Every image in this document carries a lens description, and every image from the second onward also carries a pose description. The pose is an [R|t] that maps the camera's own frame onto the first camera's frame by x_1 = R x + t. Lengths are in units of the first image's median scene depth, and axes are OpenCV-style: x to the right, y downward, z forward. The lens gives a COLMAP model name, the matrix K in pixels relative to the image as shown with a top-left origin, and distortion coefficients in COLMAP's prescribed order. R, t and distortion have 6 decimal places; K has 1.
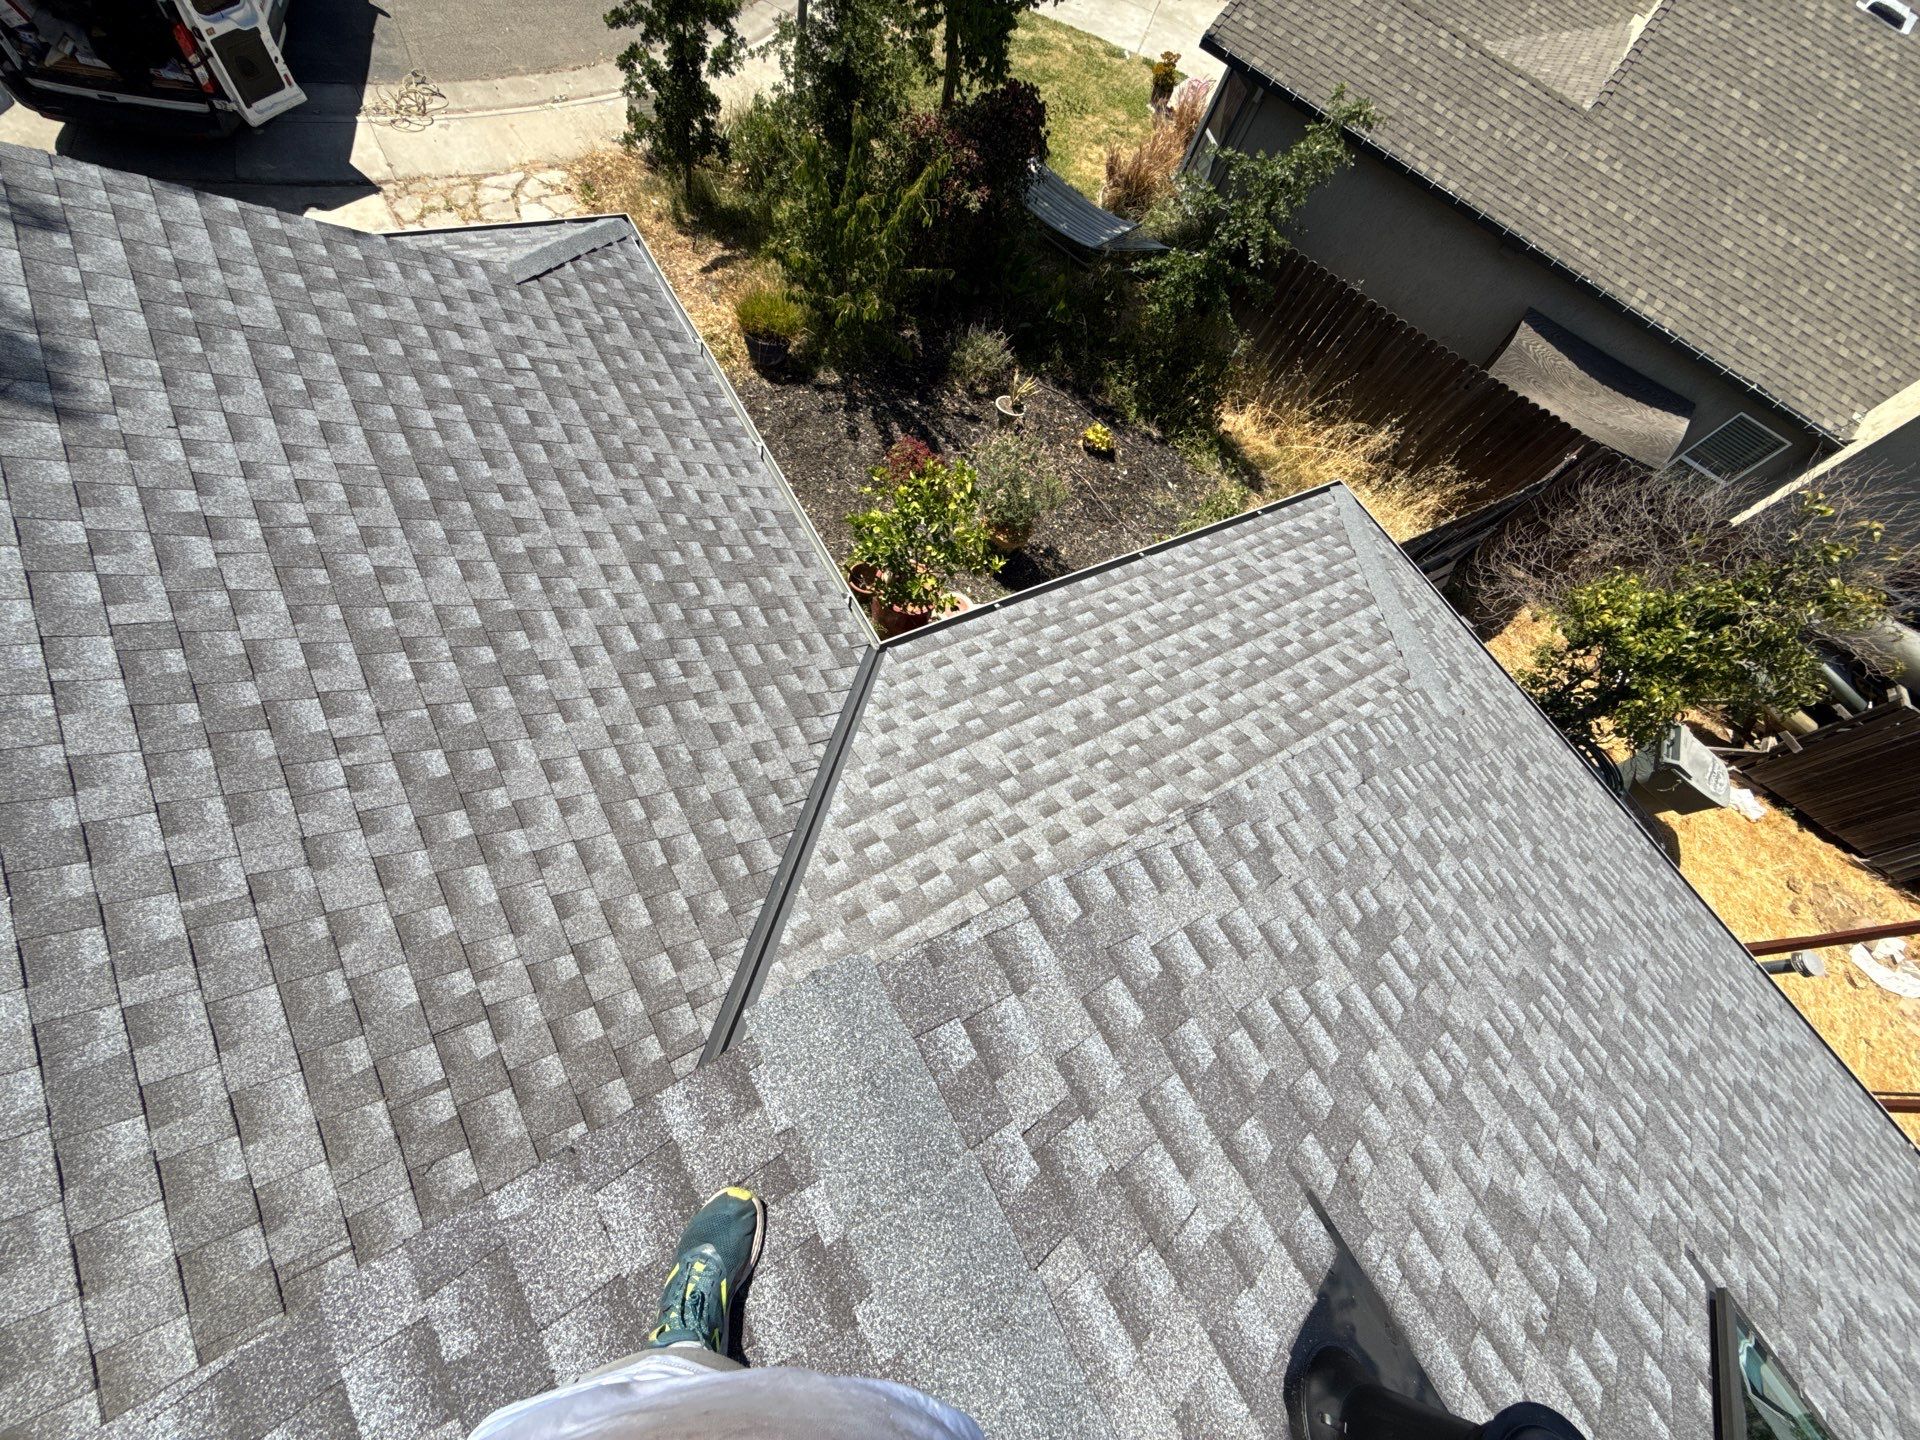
lens RADIAL K [[769.7, 0, 960.0], [0, 769.7, 720.0], [0, 0, 1]] dist [0.000952, 0.000217]
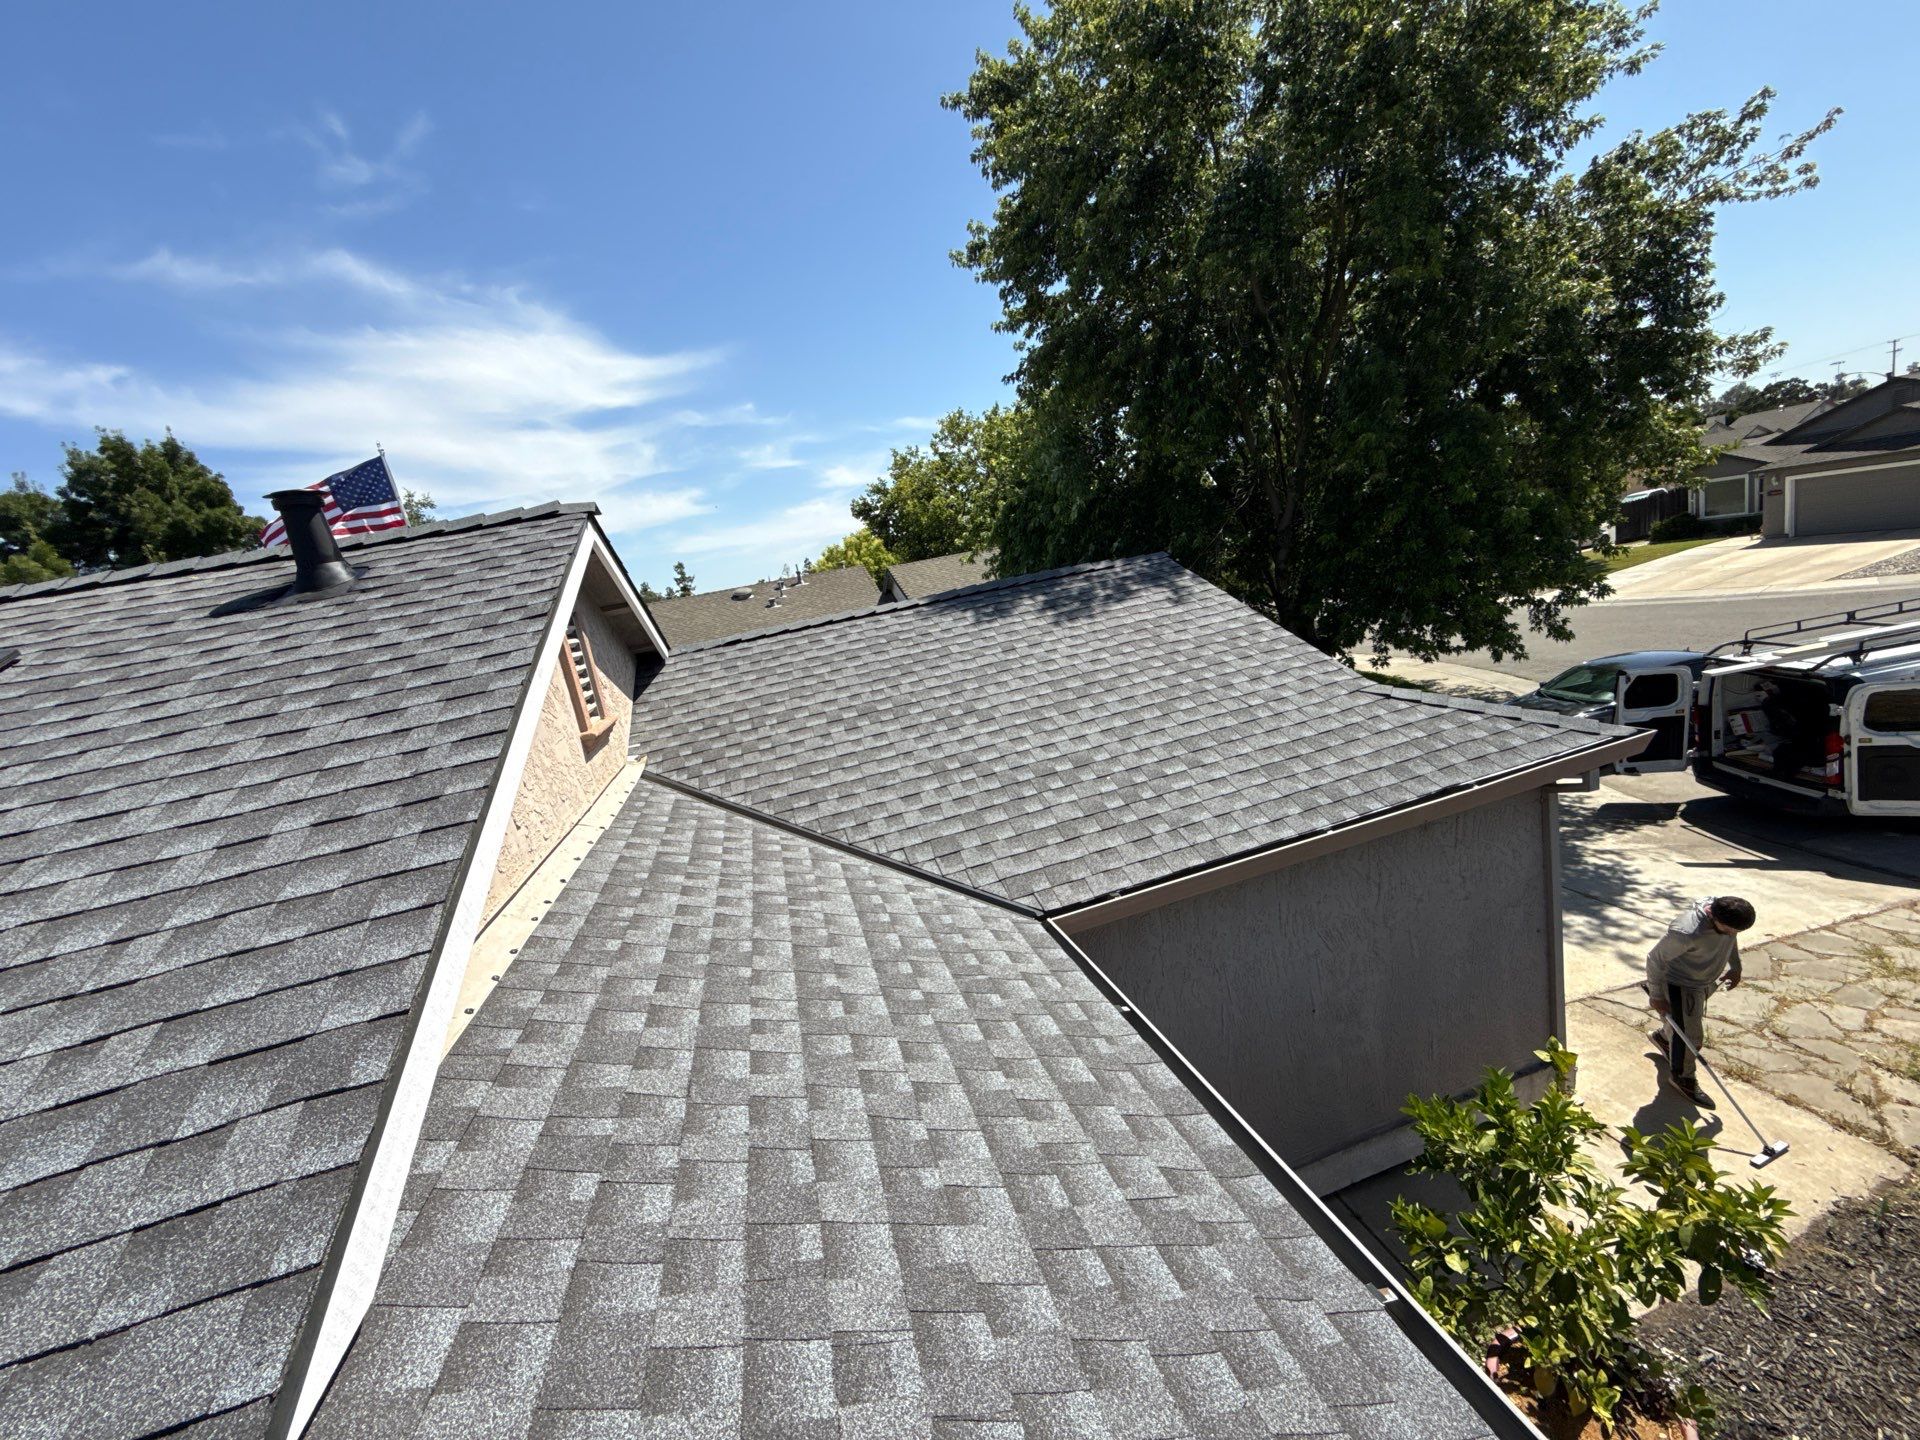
lens RADIAL K [[769.7, 0, 960.0], [0, 769.7, 720.0], [0, 0, 1]] dist [0.000952, 0.000217]
pose [[-0.299057, -0.013406, -0.954141, 0.661922], [-0.791523, 0.561960, 0.240192, -0.319752], [0.532969, 0.827056, -0.178669, 0.864098]]
